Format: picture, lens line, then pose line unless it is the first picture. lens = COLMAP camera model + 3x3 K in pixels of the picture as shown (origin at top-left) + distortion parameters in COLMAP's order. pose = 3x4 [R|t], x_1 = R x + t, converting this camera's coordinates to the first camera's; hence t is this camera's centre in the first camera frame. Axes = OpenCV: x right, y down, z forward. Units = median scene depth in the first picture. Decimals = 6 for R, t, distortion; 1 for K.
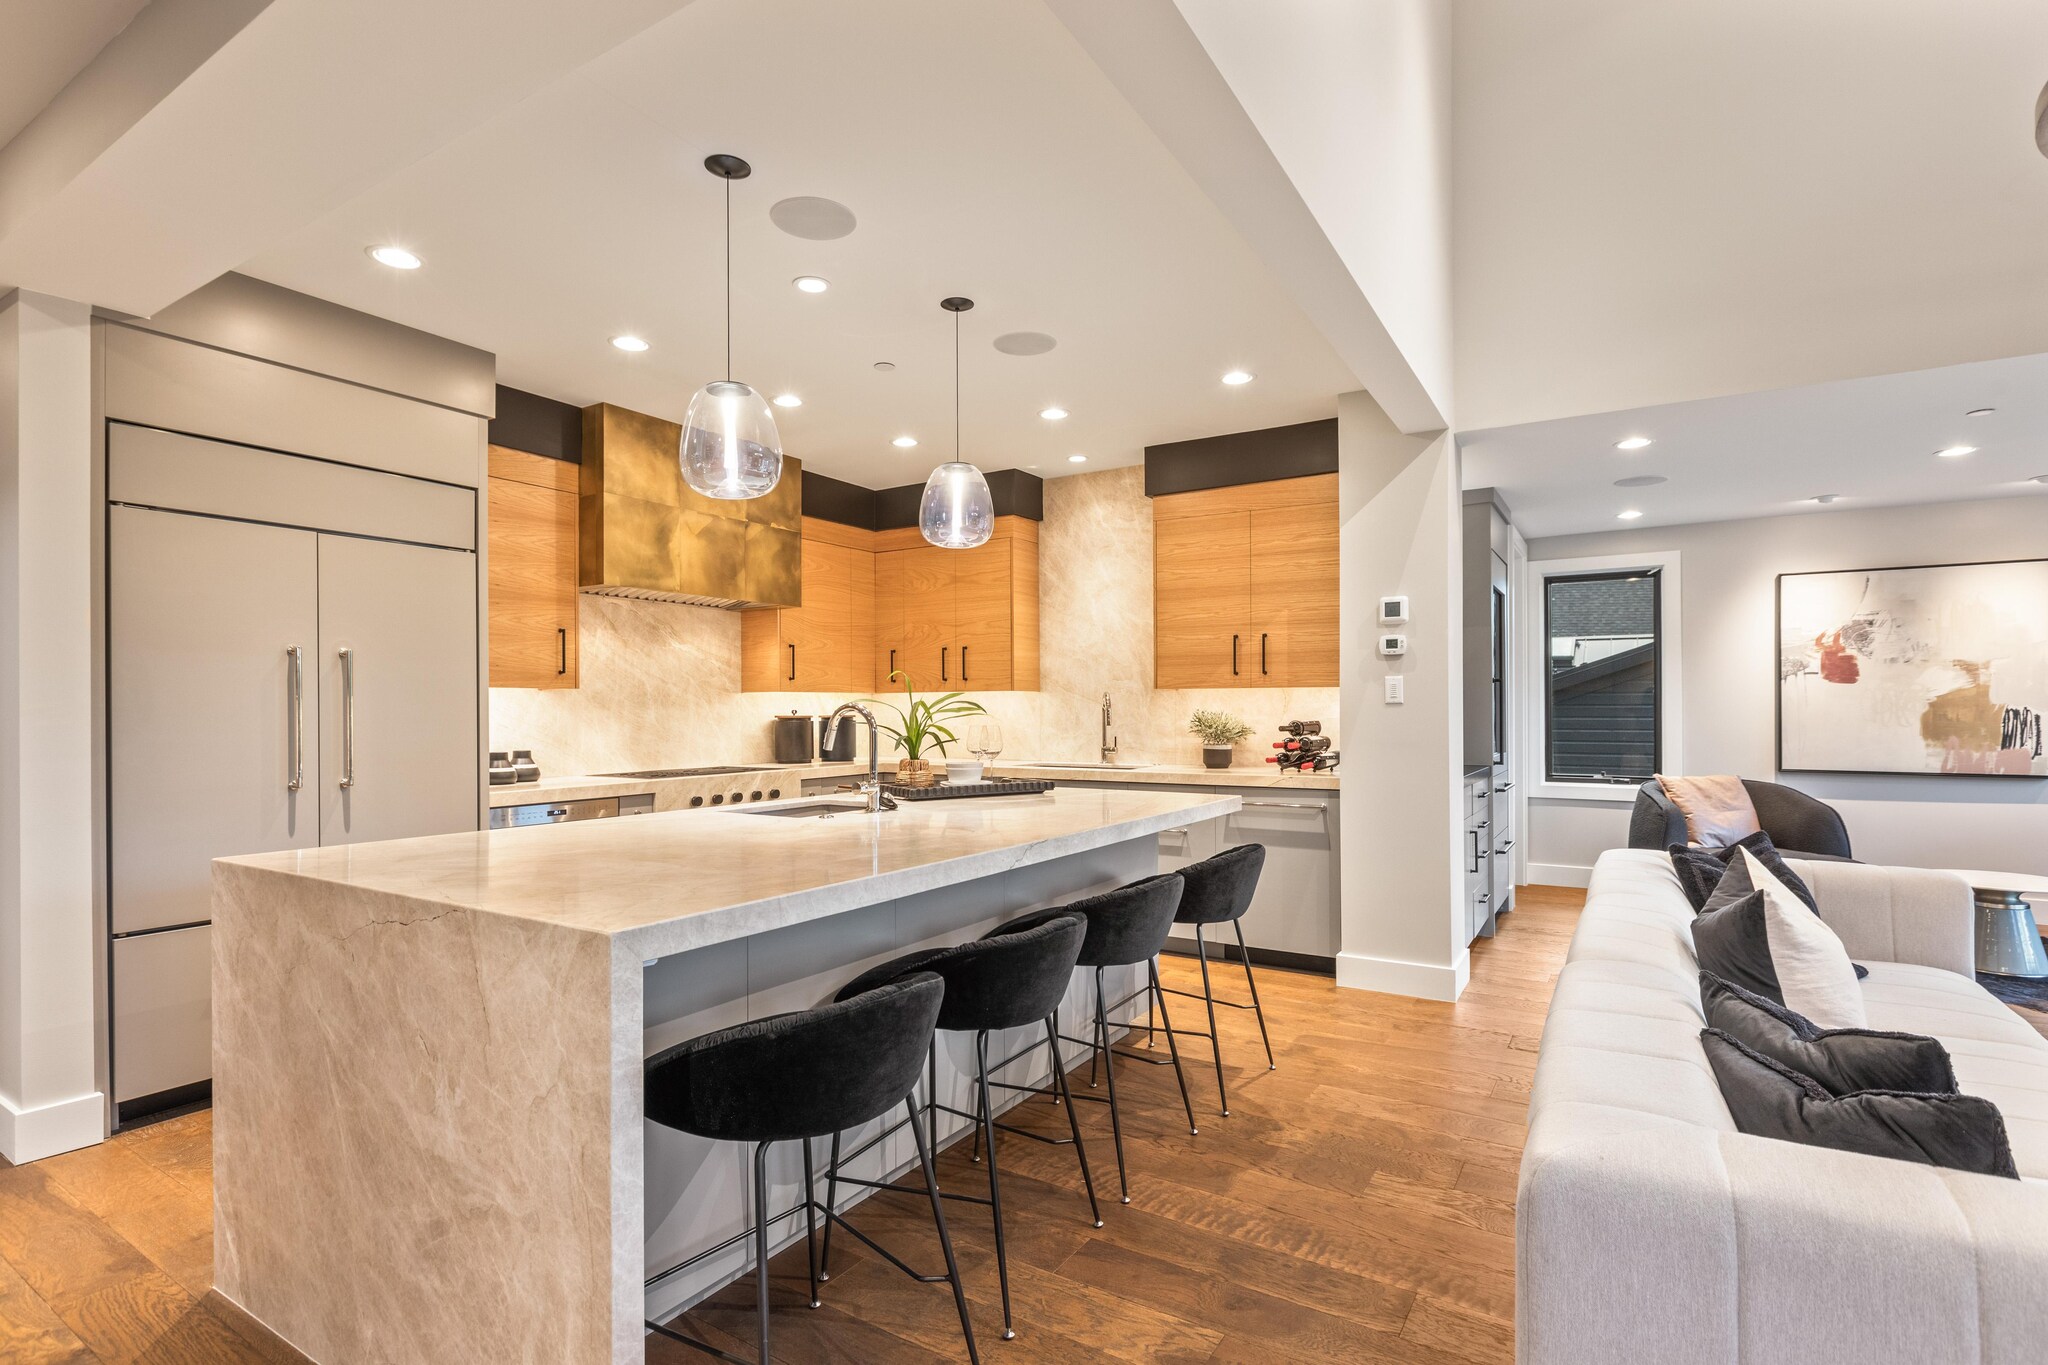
lens RADIAL K [[971.9, 0, 1024.0], [0, 971.9, 682.5], [0, 0, 1]] dist [0.000390, 0.000562]
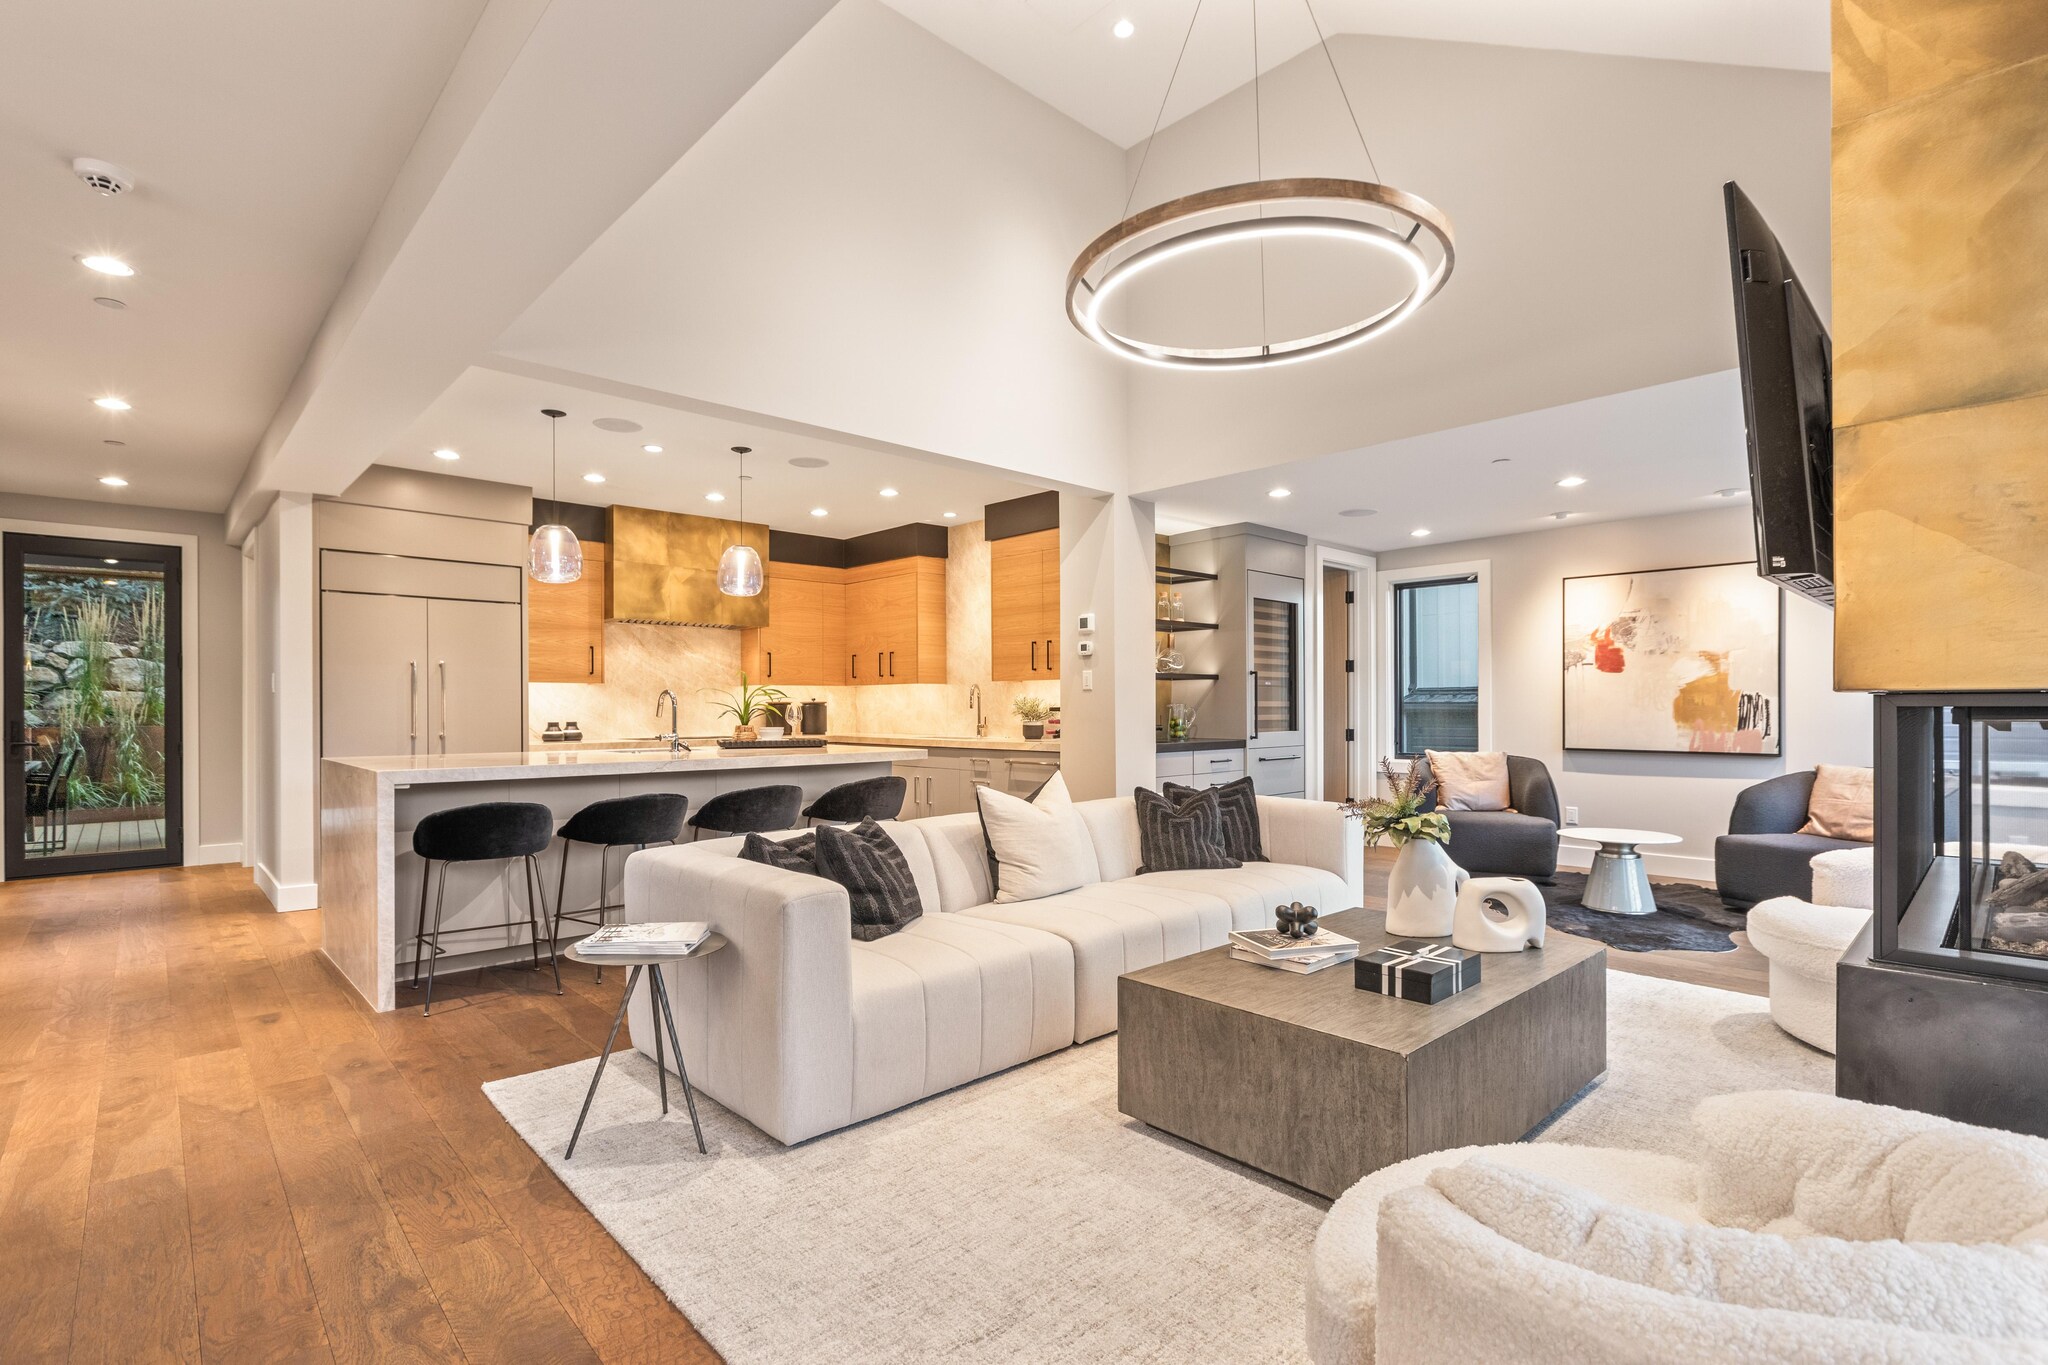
lens RADIAL K [[943.6, 0, 1024.0], [0, 943.6, 682.5], [0, 0, 1]] dist [0.000491, 0.000187]
pose [[0.967925, -0.006470, -0.251156, 0.509003], [0.007312, 0.999970, 0.002416, 0.005201], [0.251133, -0.004175, 0.967944, -0.278009]]
